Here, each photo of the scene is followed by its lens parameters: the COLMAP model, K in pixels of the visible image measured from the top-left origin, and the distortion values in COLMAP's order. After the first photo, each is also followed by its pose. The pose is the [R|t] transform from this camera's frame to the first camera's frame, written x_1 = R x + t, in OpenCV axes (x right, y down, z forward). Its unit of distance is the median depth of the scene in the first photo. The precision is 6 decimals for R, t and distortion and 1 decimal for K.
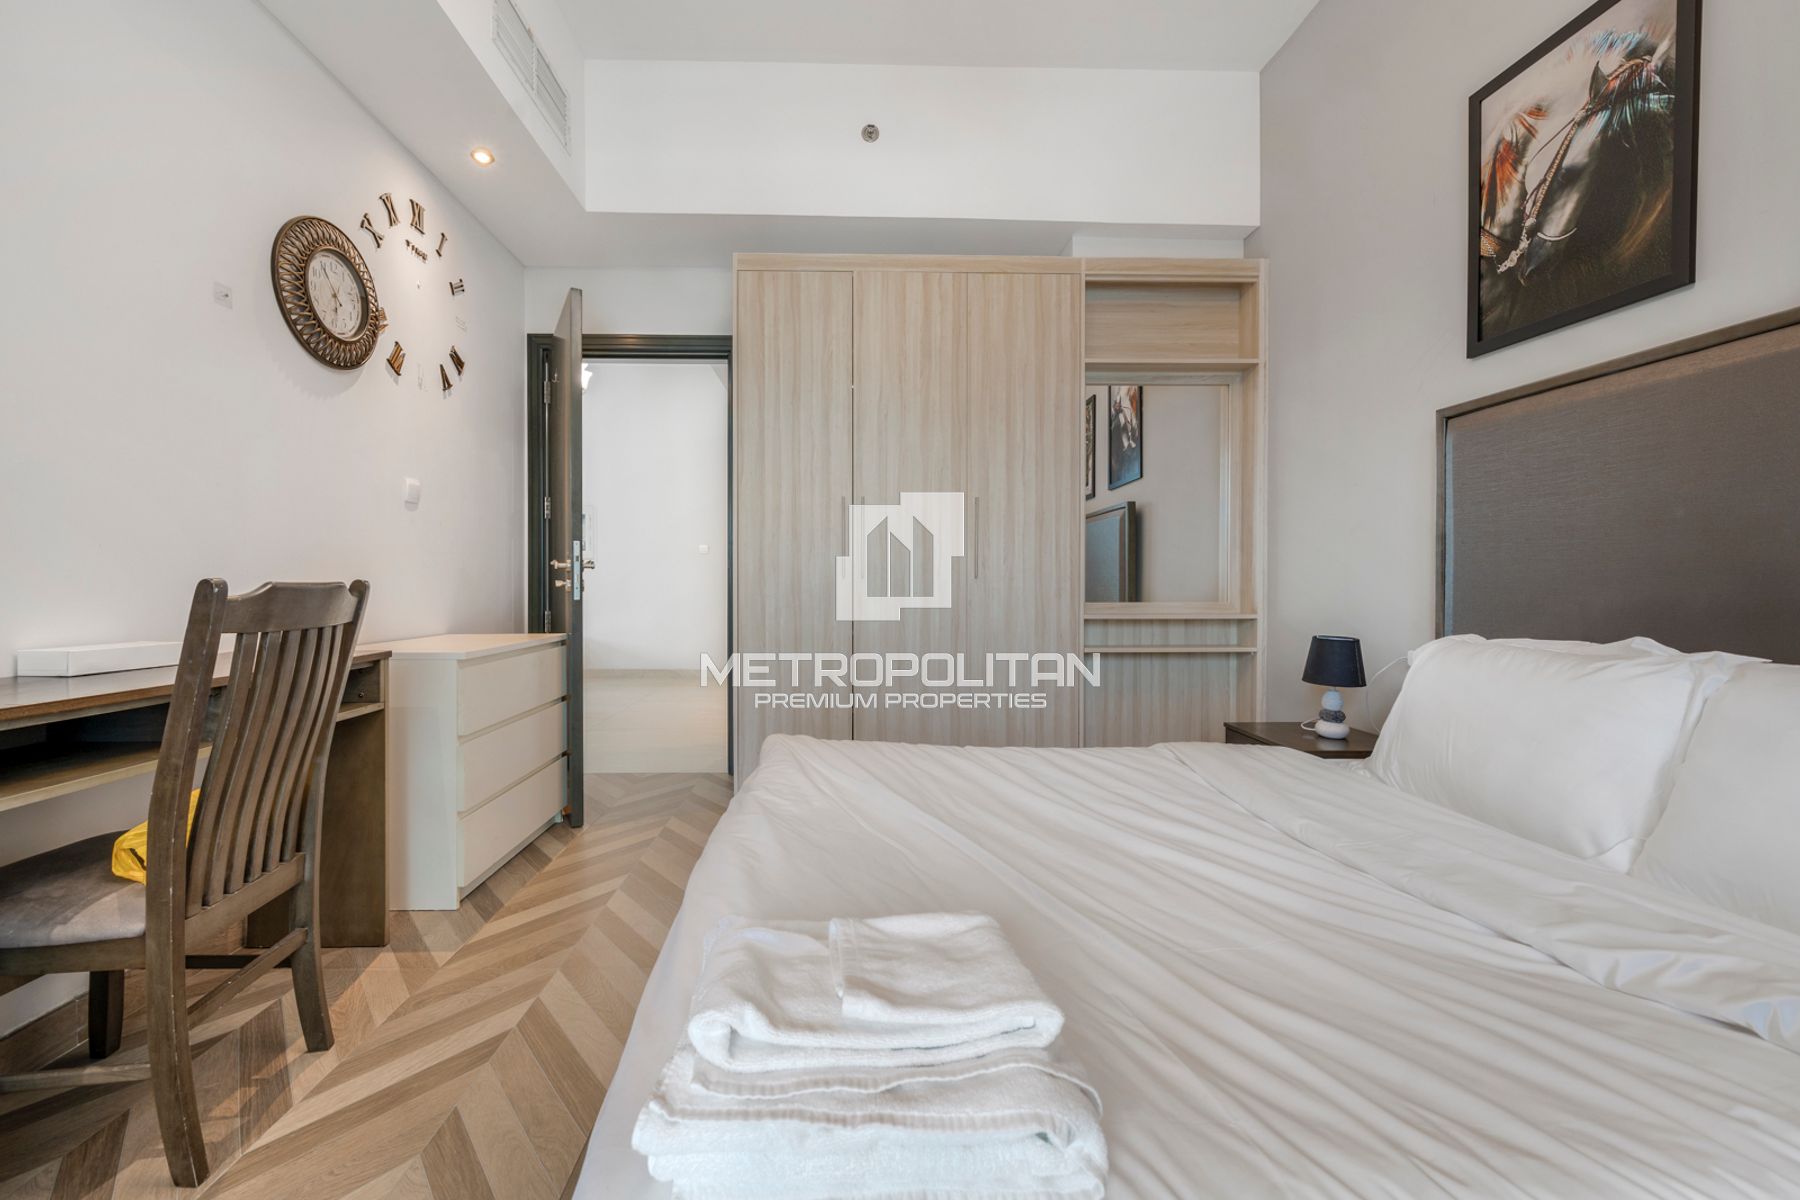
lens RADIAL K [[706.9, 0, 891.0], [0, 706.9, 582.7], [0, 0, 1]] dist [-0.001125, -0.000159]
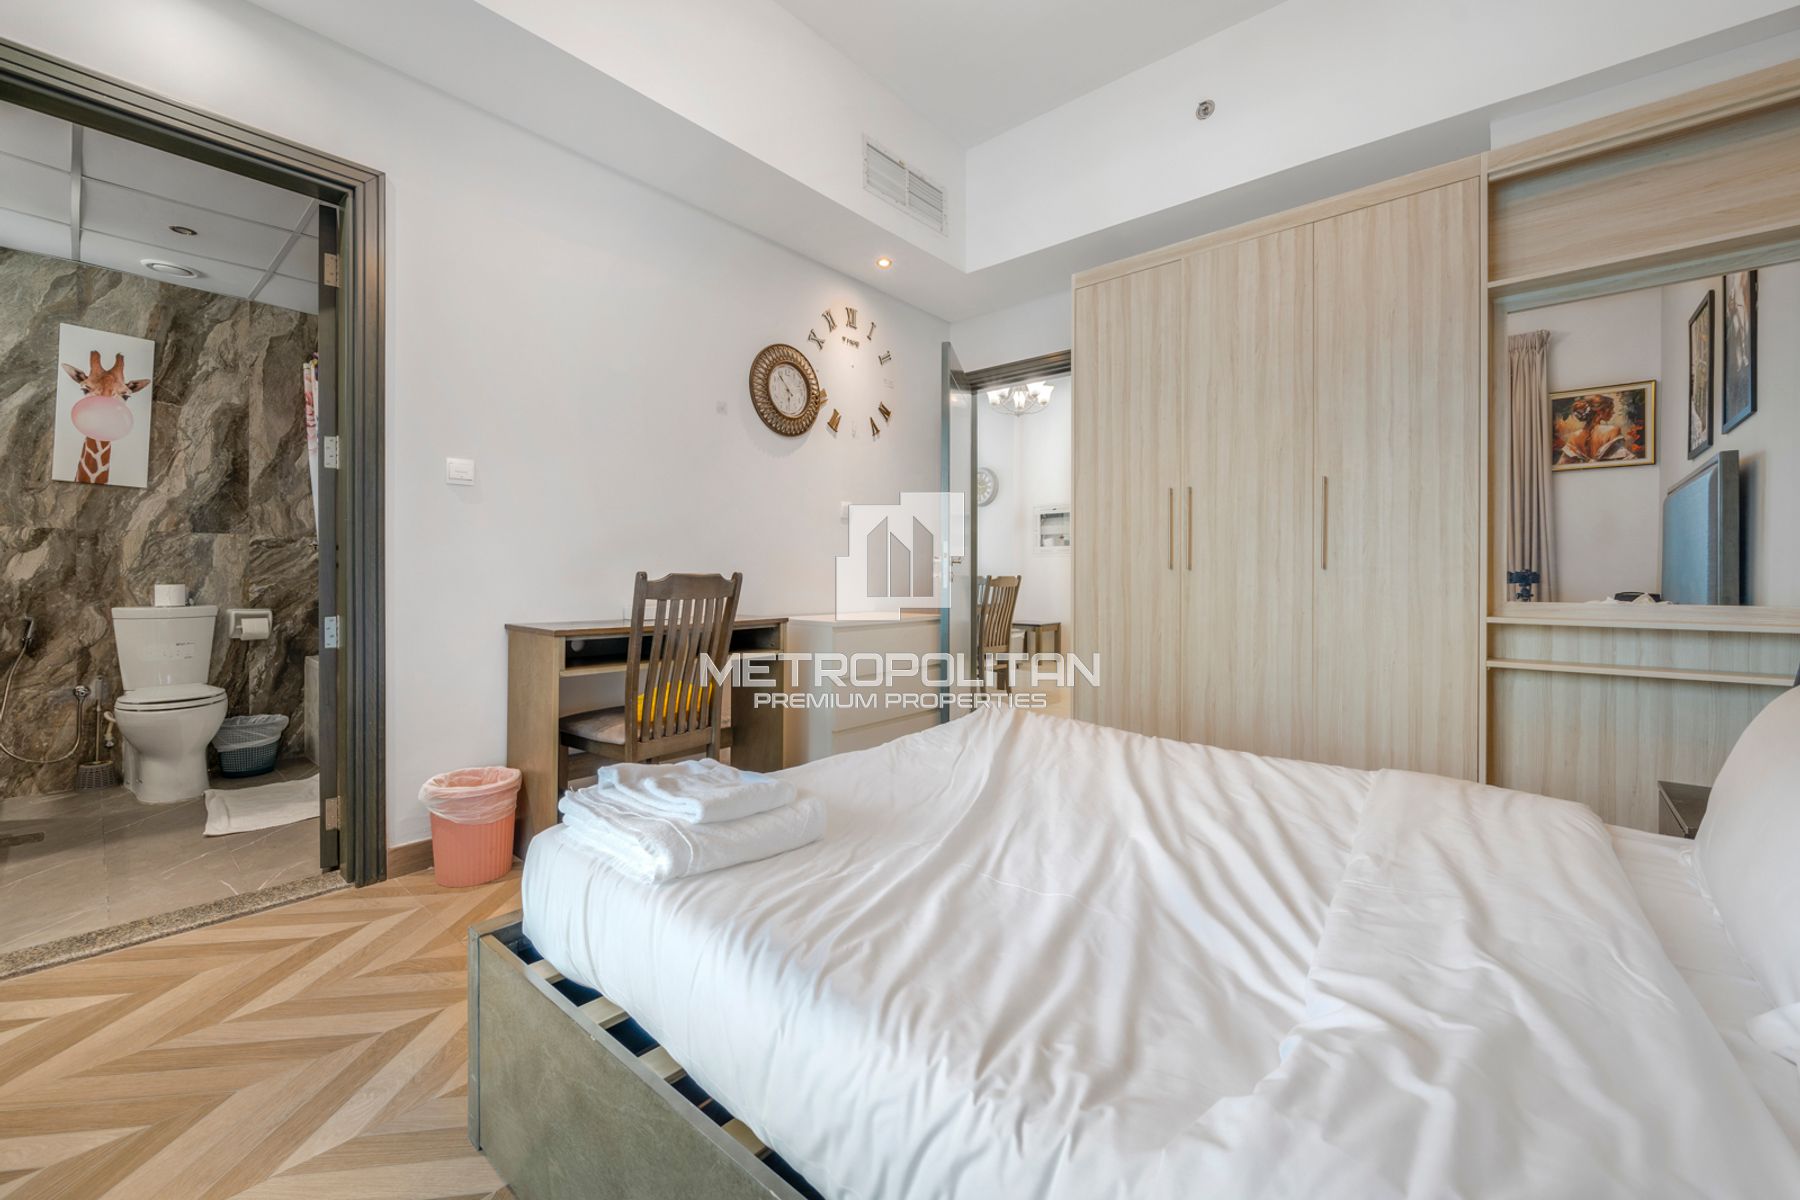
lens RADIAL K [[712.5, 0, 895.7], [0, 712.5, 574.6], [0, 0, 1]] dist [-0.001631, -0.000158]
pose [[0.738479, 0.001899, -0.674273, 0.323171], [-0.001950, 0.999998, 0.000681, 0.000247], [0.674273, 0.000812, 0.738481, -0.003807]]
